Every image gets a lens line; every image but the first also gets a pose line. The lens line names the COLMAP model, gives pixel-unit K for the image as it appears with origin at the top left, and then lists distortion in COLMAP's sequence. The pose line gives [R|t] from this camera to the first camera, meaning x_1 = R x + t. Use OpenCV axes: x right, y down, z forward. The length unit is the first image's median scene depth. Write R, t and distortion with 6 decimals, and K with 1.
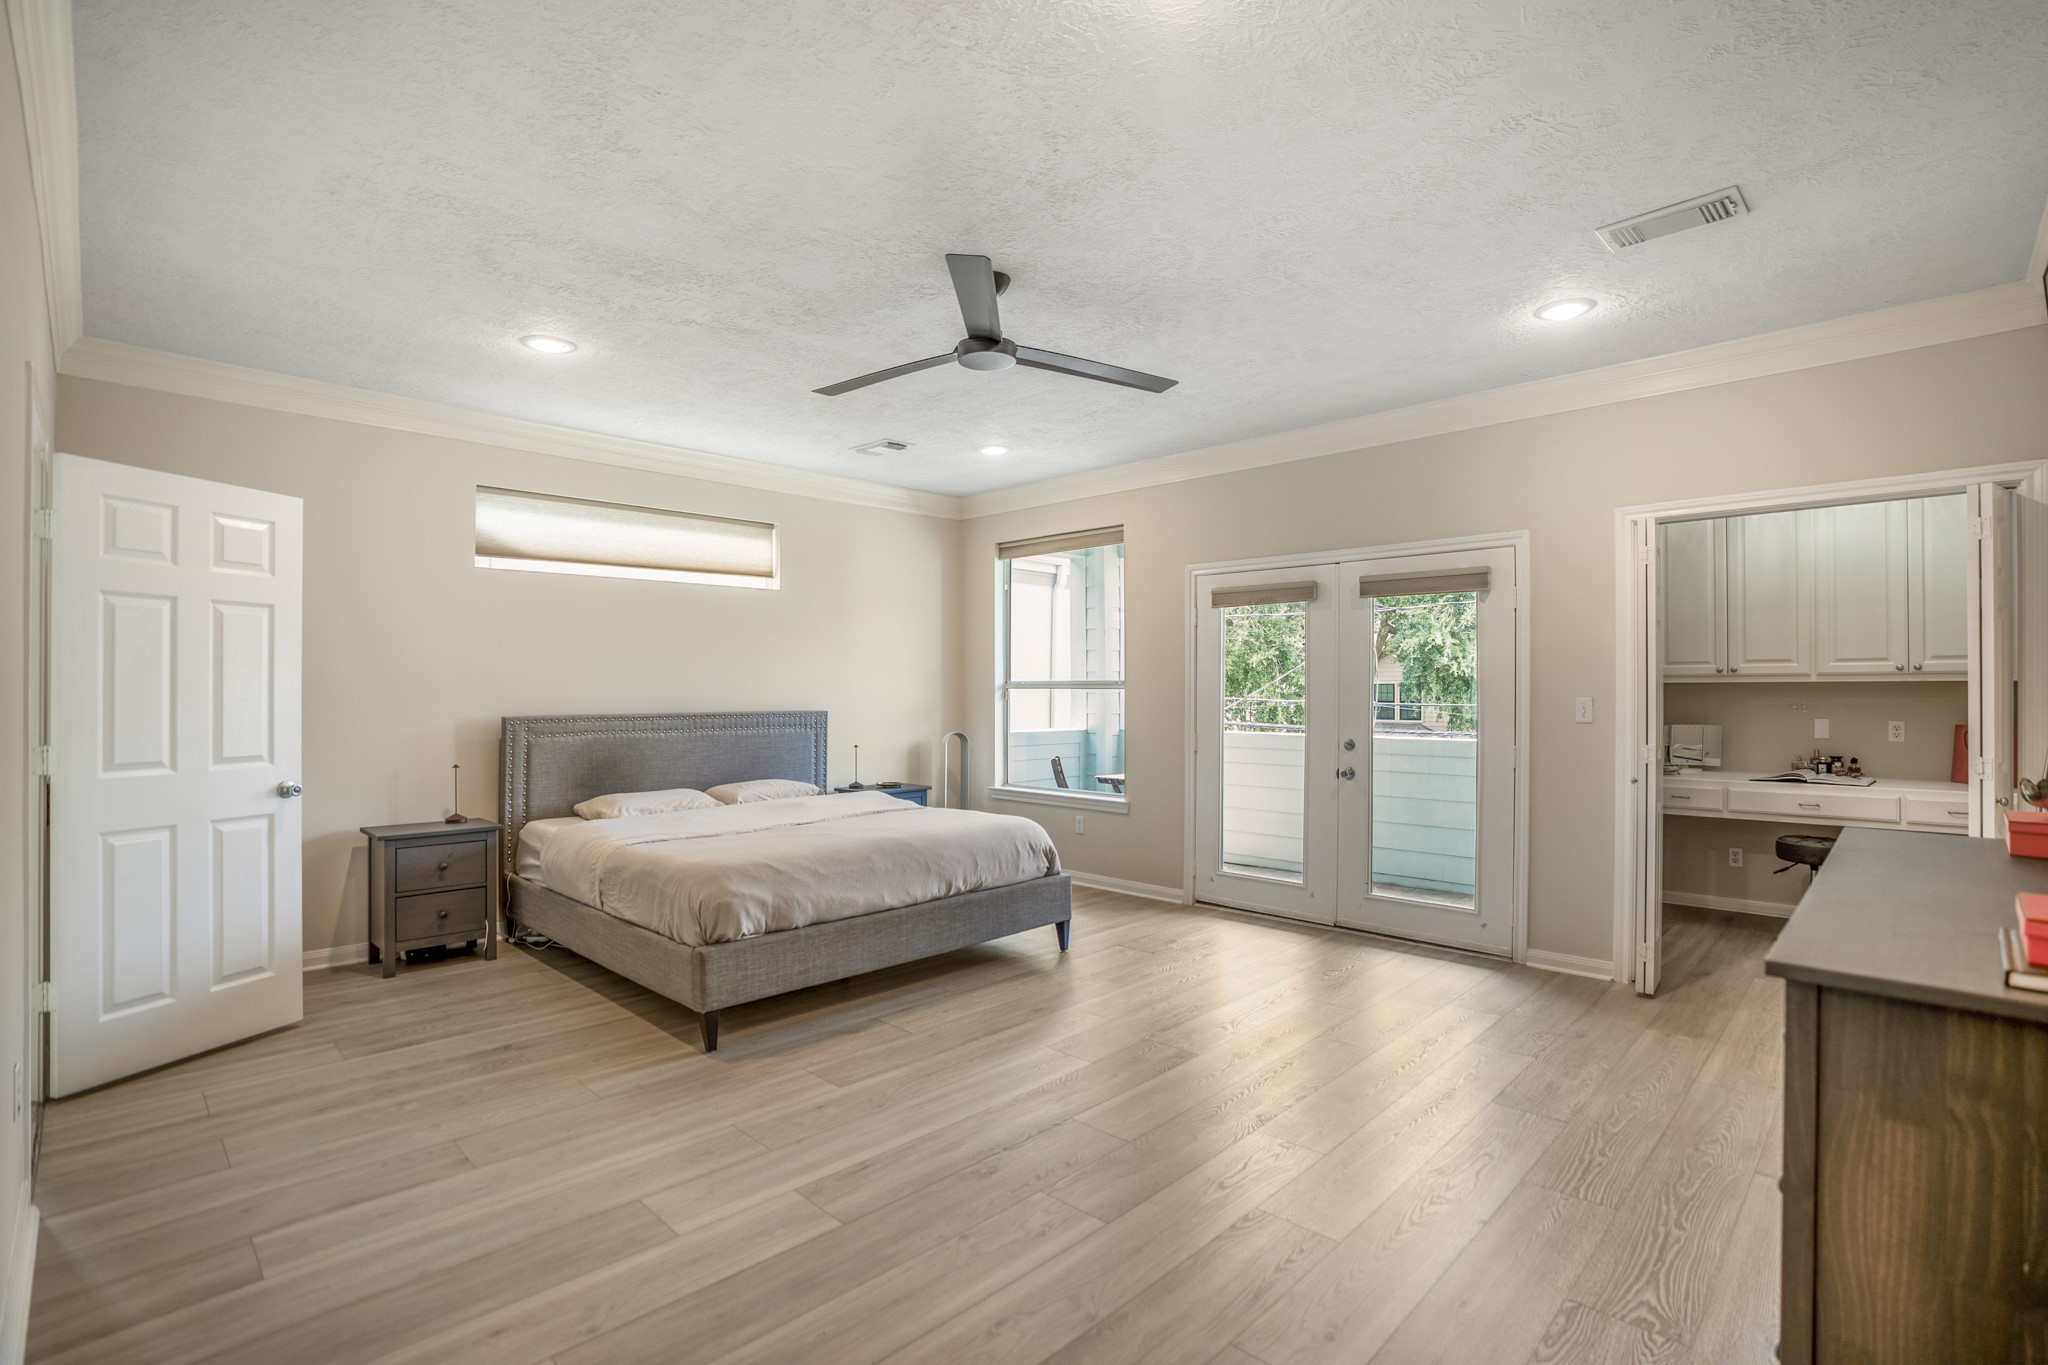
lens RADIAL K [[953.7, 0, 1015.0], [0, 953.7, 689.8], [0, 0, 1]] dist [-0.044747, 0.012805]
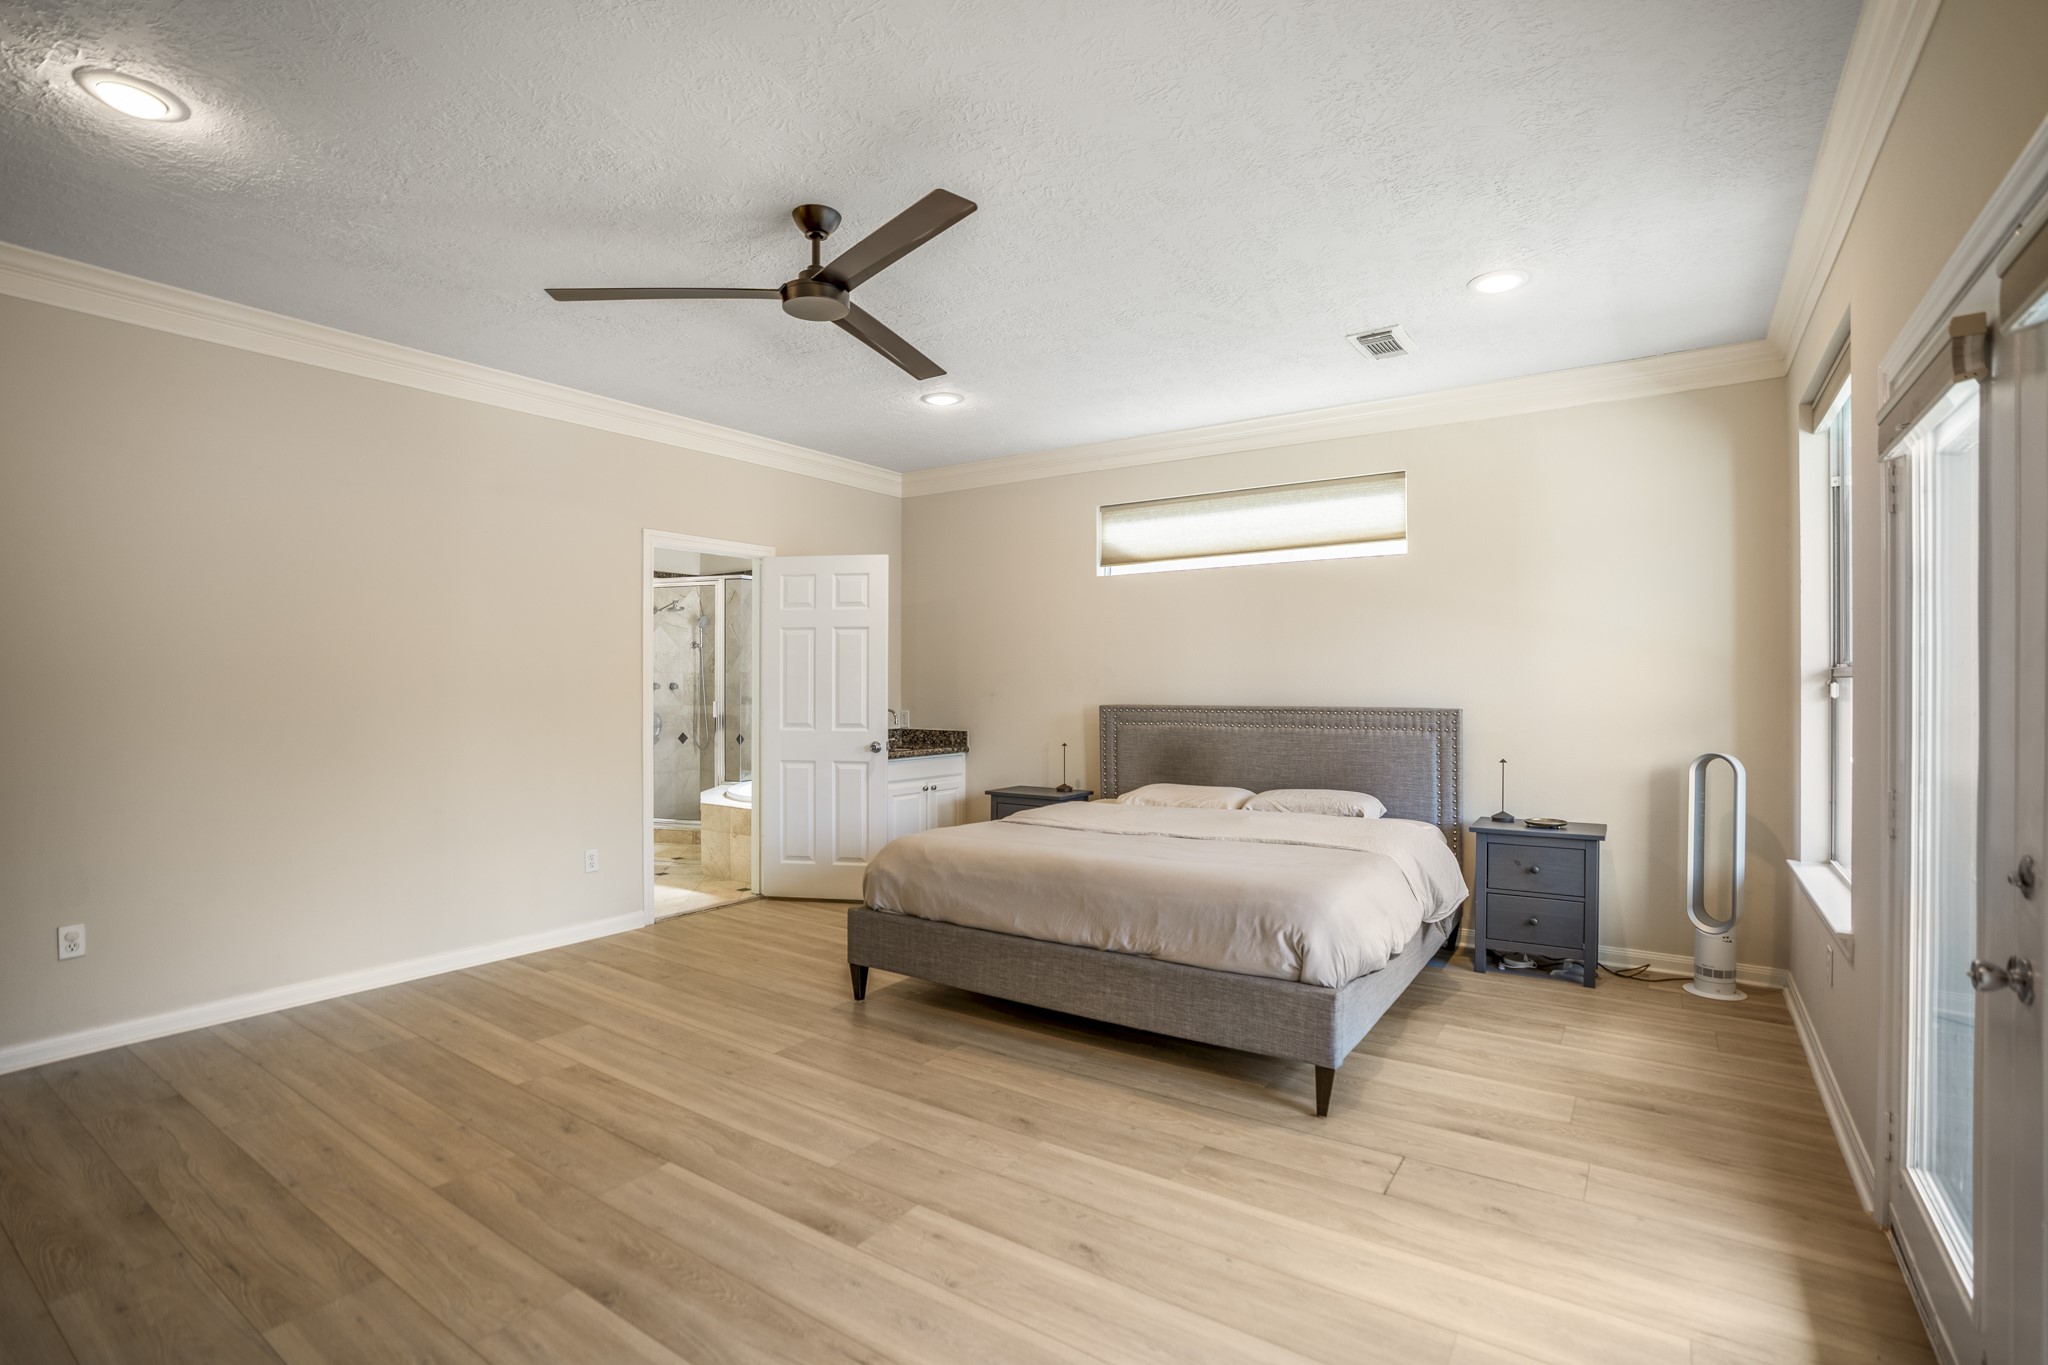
lens RADIAL K [[953.7, 0, 1009.0], [0, 953.7, 680.0], [0, 0, 1]] dist [-0.044747, 0.012805]
pose [[0.171044, -0.003533, -0.985257, 0.804149], [0.002044, 0.999993, -0.003231, 0.002549], [0.985261, -0.001462, 0.171050, 0.949131]]
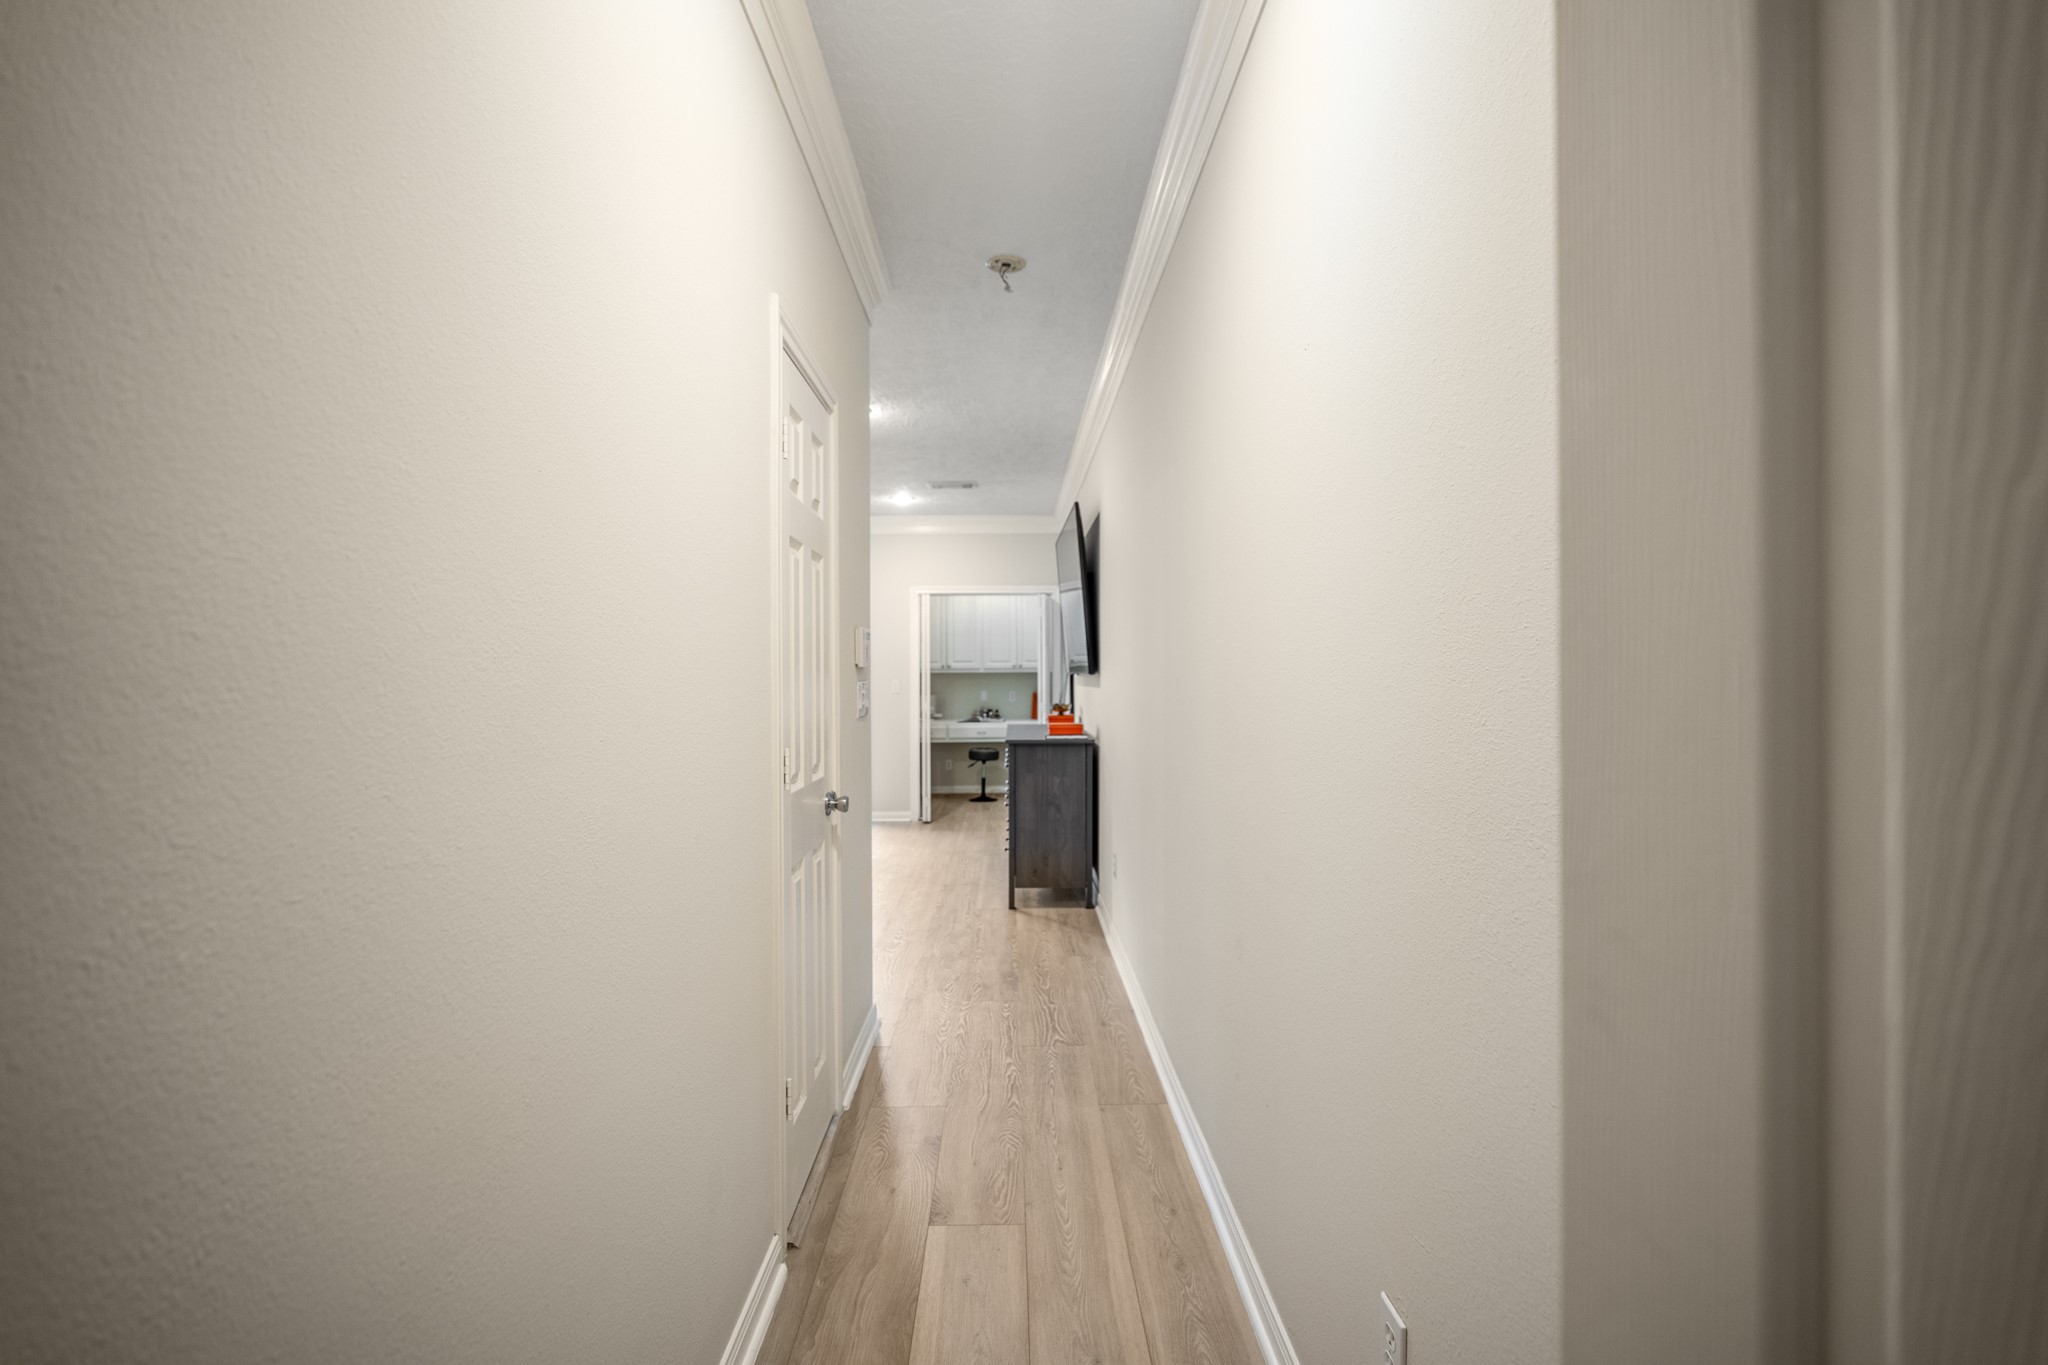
lens RADIAL K [[953.7, 0, 1023.5], [0, 953.7, 684.2], [0, 0, 1]] dist [-0.044747, 0.012805]
pose [[0.703106, -0.007074, 0.711050, -0.512688], [0.005601, 0.999975, 0.004409, 0.007778], [-0.711063, 0.000883, 0.703128, -0.486562]]
